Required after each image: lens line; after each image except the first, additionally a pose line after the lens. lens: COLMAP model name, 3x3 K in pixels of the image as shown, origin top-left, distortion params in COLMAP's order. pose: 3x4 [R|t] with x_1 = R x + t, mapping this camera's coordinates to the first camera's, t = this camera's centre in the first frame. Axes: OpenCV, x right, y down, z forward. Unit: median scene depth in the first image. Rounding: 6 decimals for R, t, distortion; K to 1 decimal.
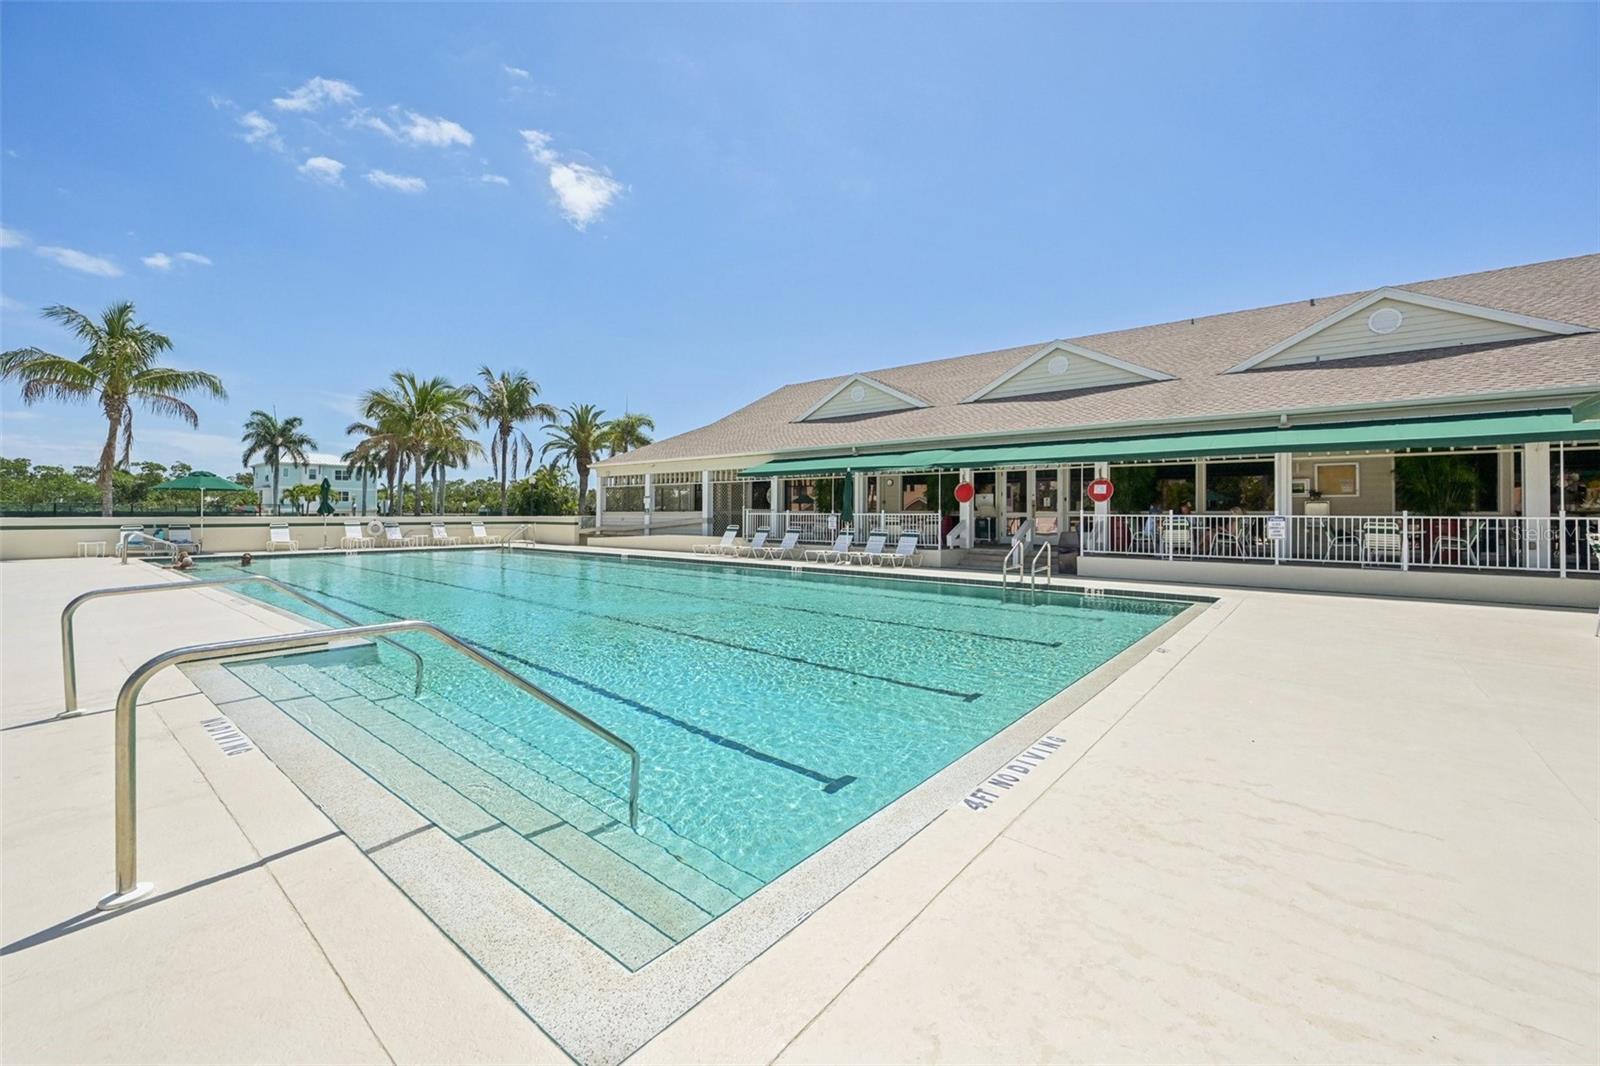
lens RADIAL K [[641.2, 0, 786.5], [0, 641.2, 505.8], [0, 0, 1]] dist [-0.002013, -0.000036]
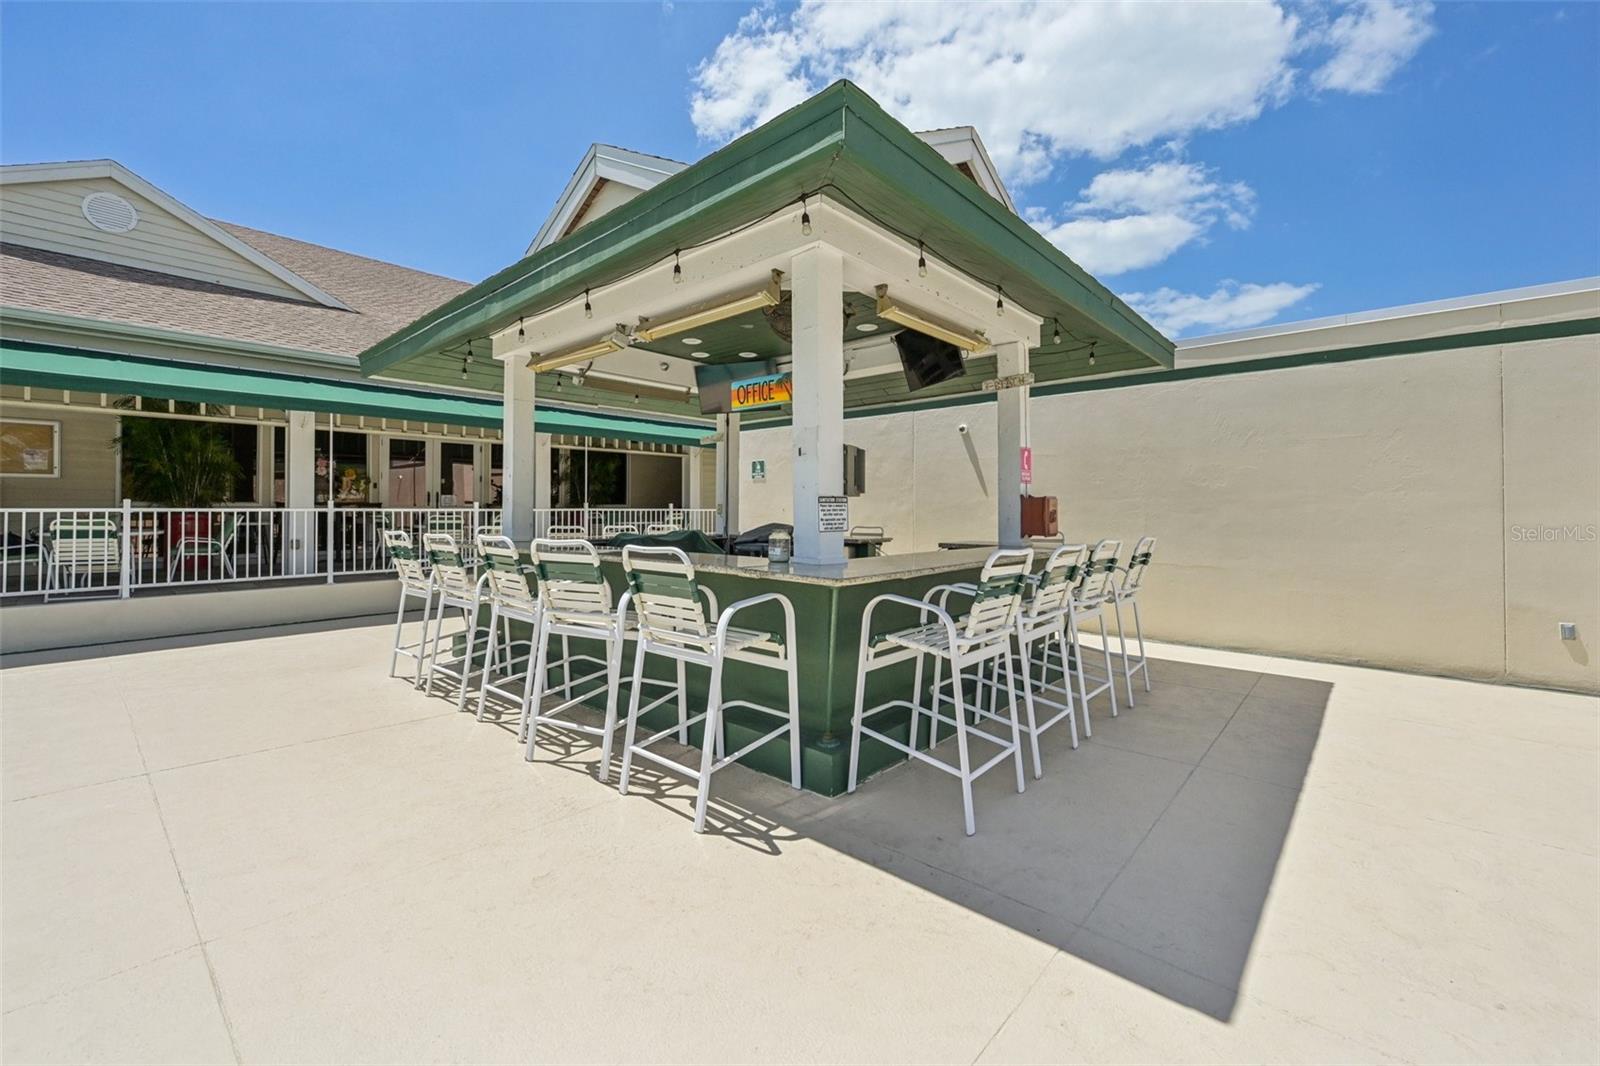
lens RADIAL K [[641.2, 0, 805.1], [0, 641.2, 499.2], [0, 0, 1]] dist [-0.002013, -0.000036]
pose [[0.011632, 0.010429, 0.999878, 0.362301], [-0.008020, 0.999914, -0.010336, 0.008857], [-0.999900, -0.007899, 0.011715, 0.345066]]
